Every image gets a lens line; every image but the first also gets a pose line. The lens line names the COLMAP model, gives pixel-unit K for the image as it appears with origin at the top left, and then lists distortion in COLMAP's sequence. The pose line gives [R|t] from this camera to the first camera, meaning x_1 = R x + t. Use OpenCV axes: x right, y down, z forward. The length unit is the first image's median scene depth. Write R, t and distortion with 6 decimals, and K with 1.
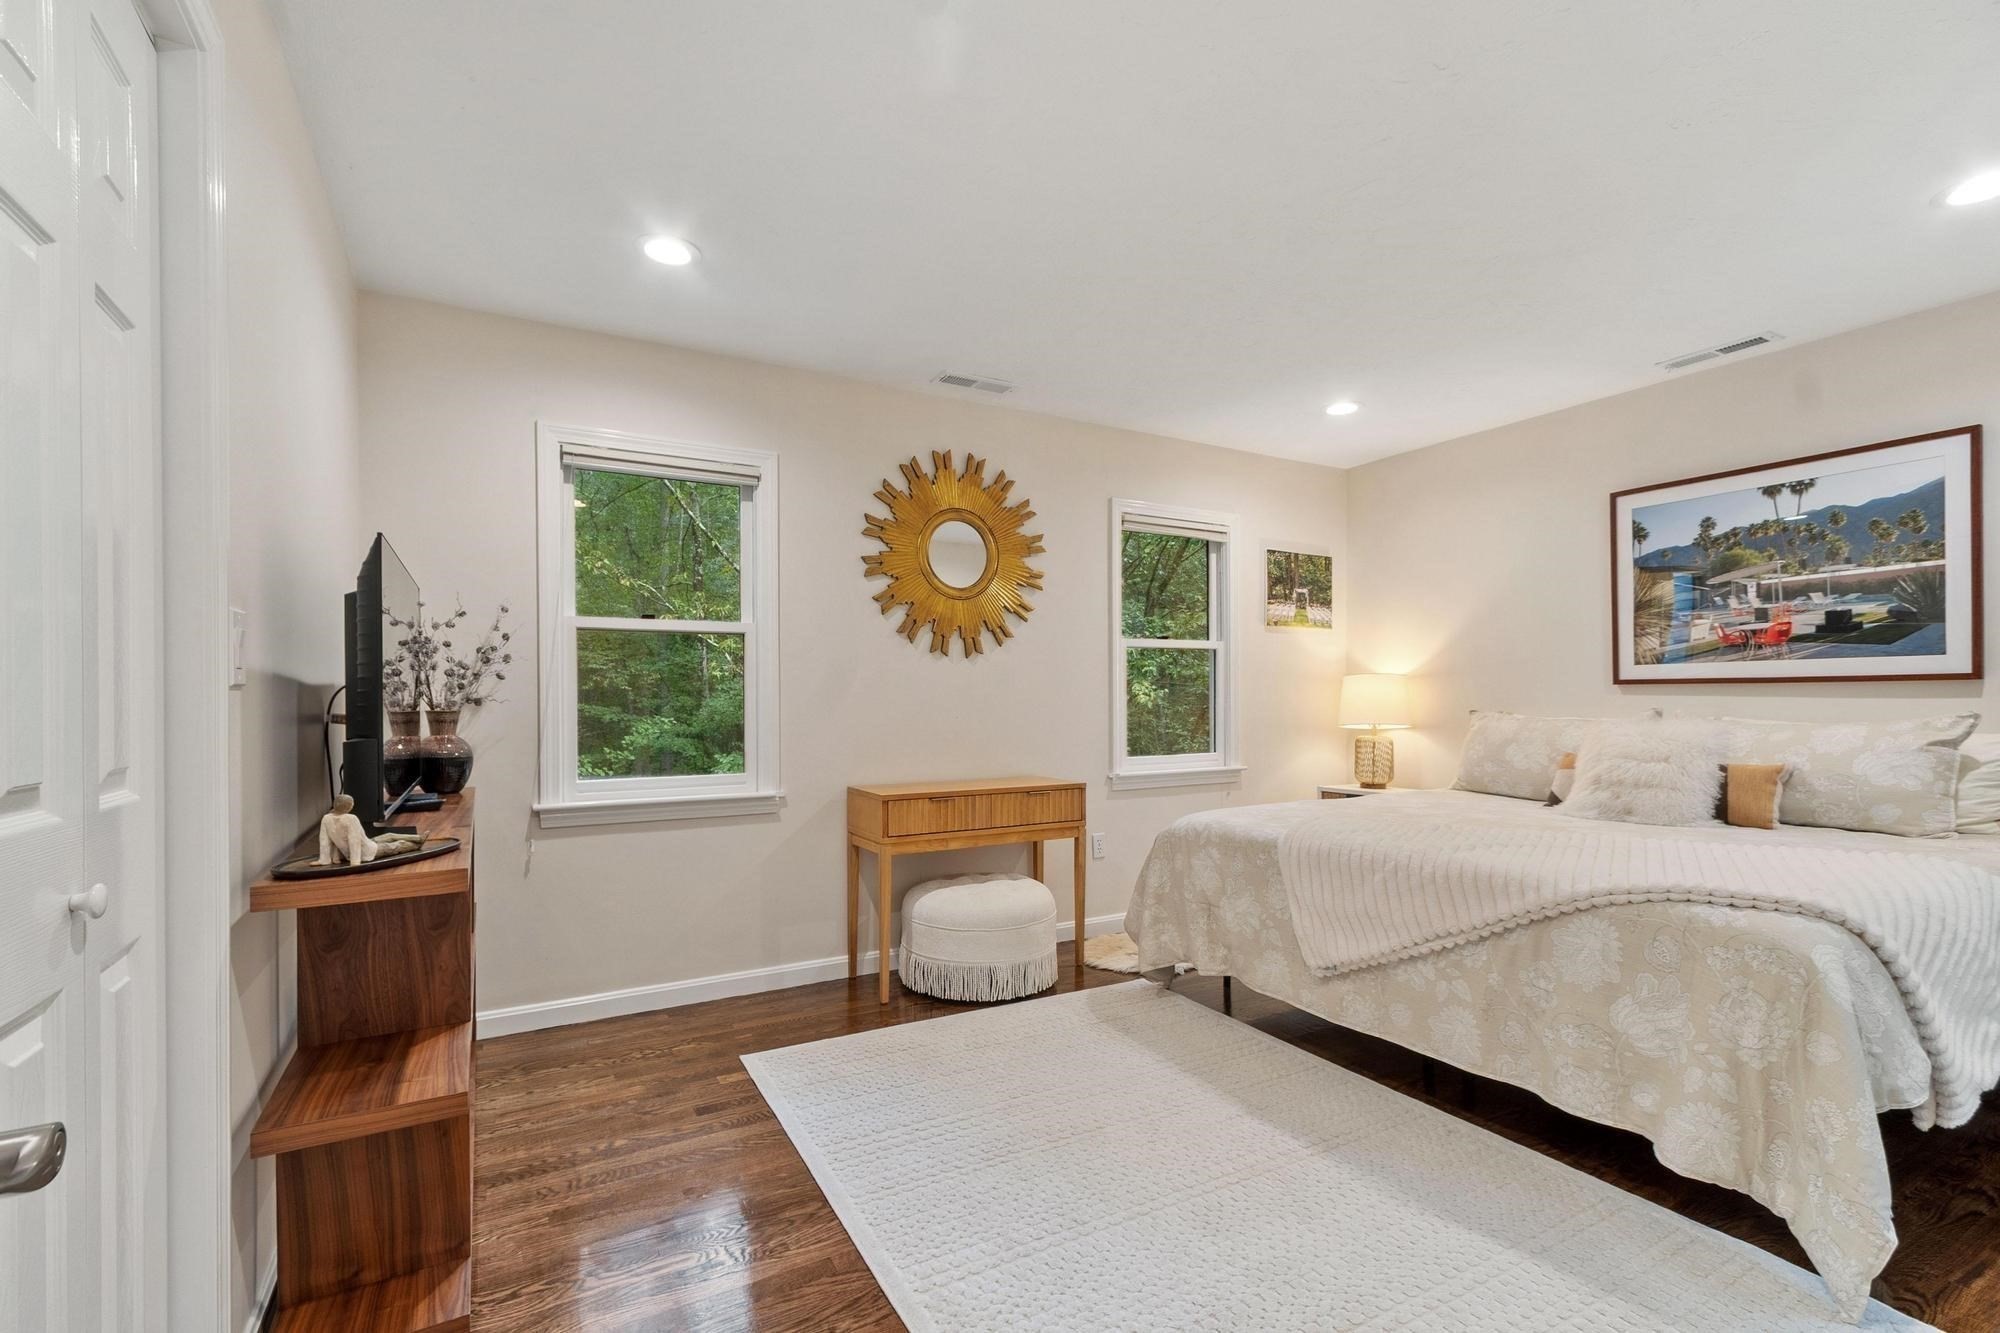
lens RADIAL K [[882.1, 0, 984.7], [0, 882.1, 700.5], [0, 0, 1]] dist [0.002528, -0.000263]
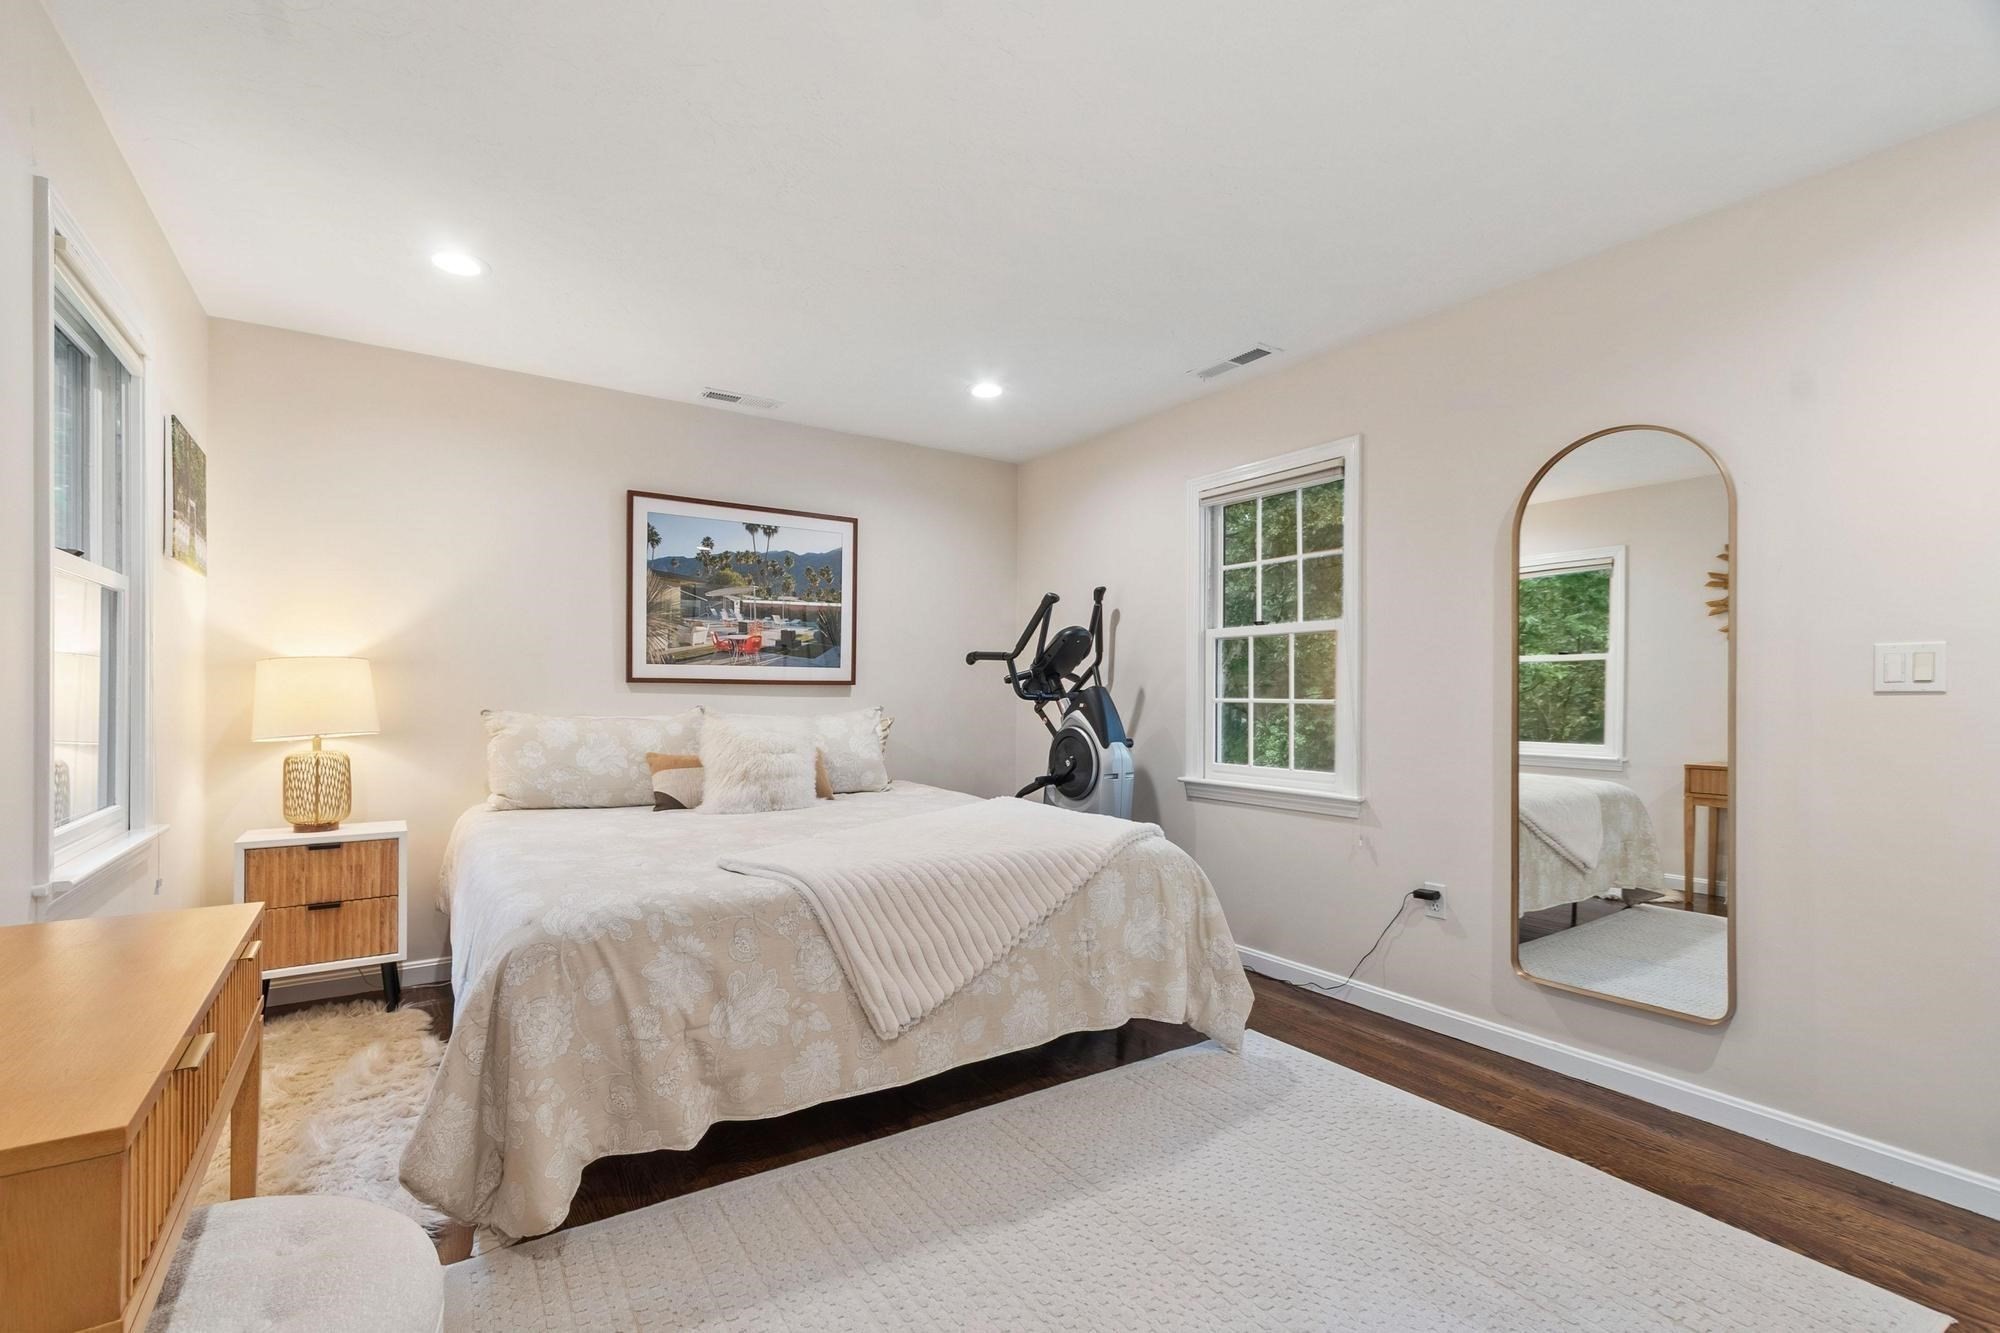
lens RADIAL K [[882.1, 0, 971.0], [0, 882.1, 695.7], [0, 0, 1]] dist [0.002528, -0.000263]
pose [[-0.060145, -0.000626, 0.998189, -0.348901], [-0.005998, 0.999982, 0.000266, -0.006091], [-0.998172, -0.005971, -0.060148, 0.761696]]
